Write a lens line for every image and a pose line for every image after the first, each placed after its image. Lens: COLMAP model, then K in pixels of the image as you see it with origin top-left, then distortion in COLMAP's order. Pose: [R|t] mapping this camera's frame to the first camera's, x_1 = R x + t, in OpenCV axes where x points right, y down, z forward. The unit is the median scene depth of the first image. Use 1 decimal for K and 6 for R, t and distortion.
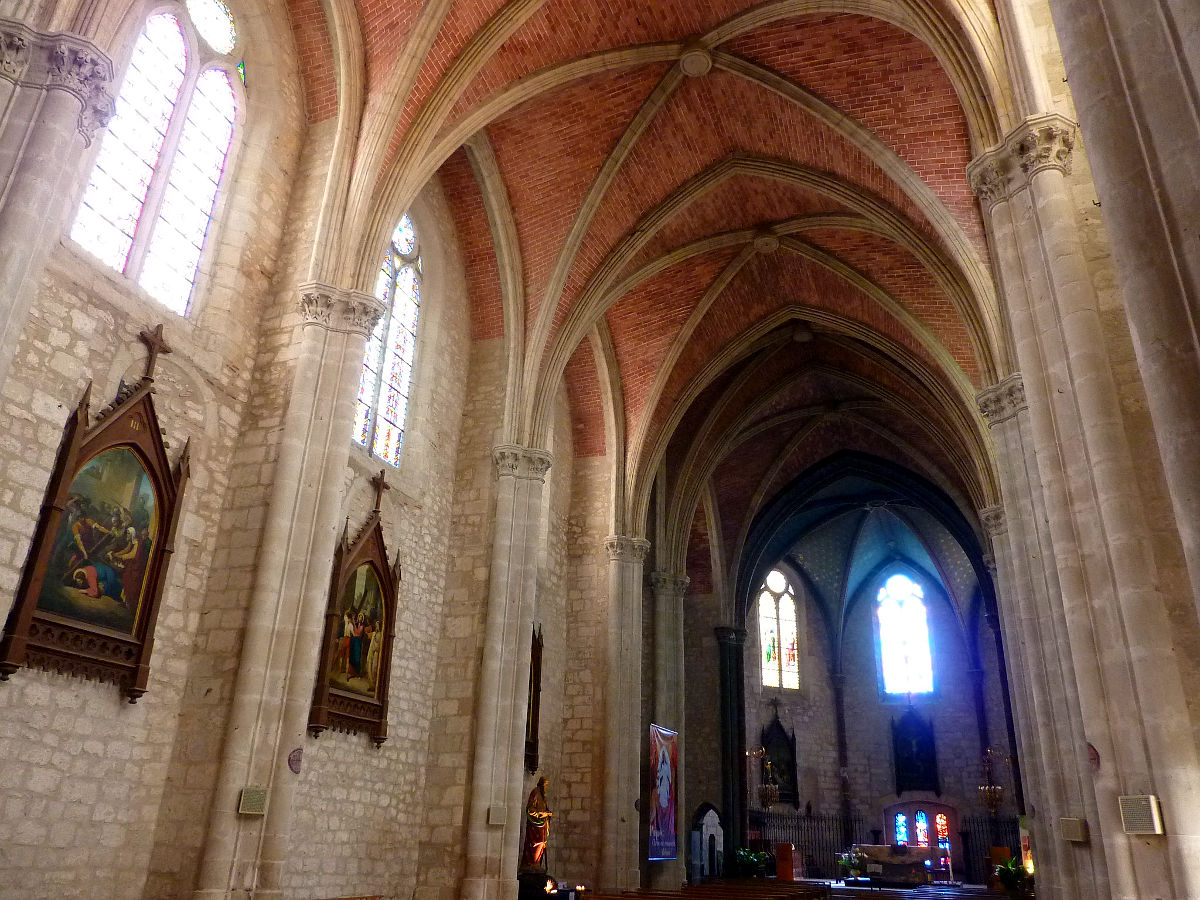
lens RADIAL K [[895.5, 0, 600.0], [0, 895.5, 450.0], [0, 0, 1]] dist [-0.030774, 0.001223]
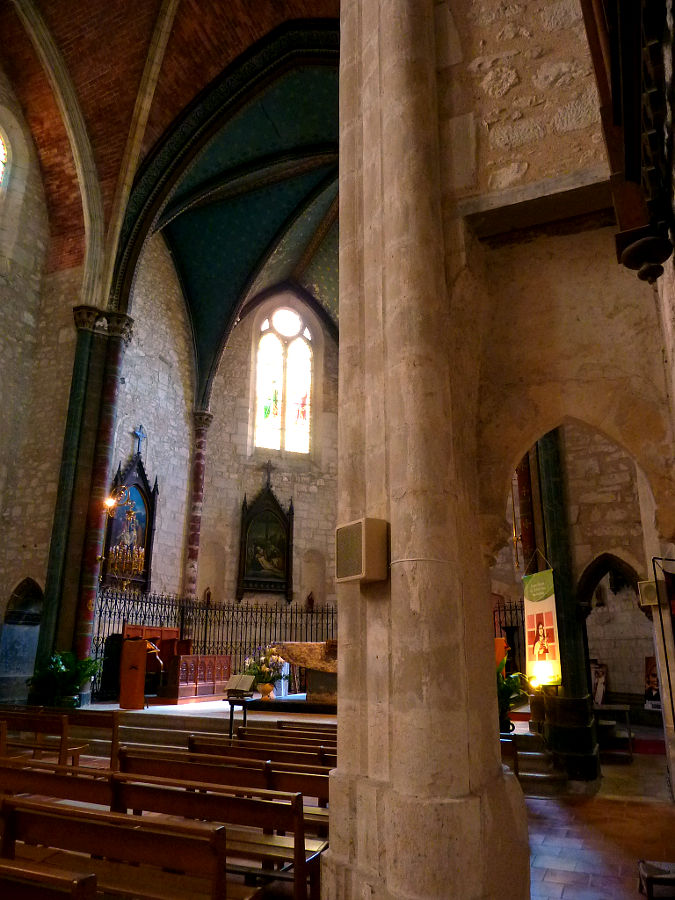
lens RADIAL K [[671.6, 0, 337.5], [0, 671.6, 450.0], [0, 0, 1]] dist [-0.030774, 0.001223]
pose [[0.999519, -0.030084, -0.007541, 0.255750], [0.030751, 0.992924, 0.114704, 0.202134], [0.004037, -0.114881, 0.993371, 0.431027]]
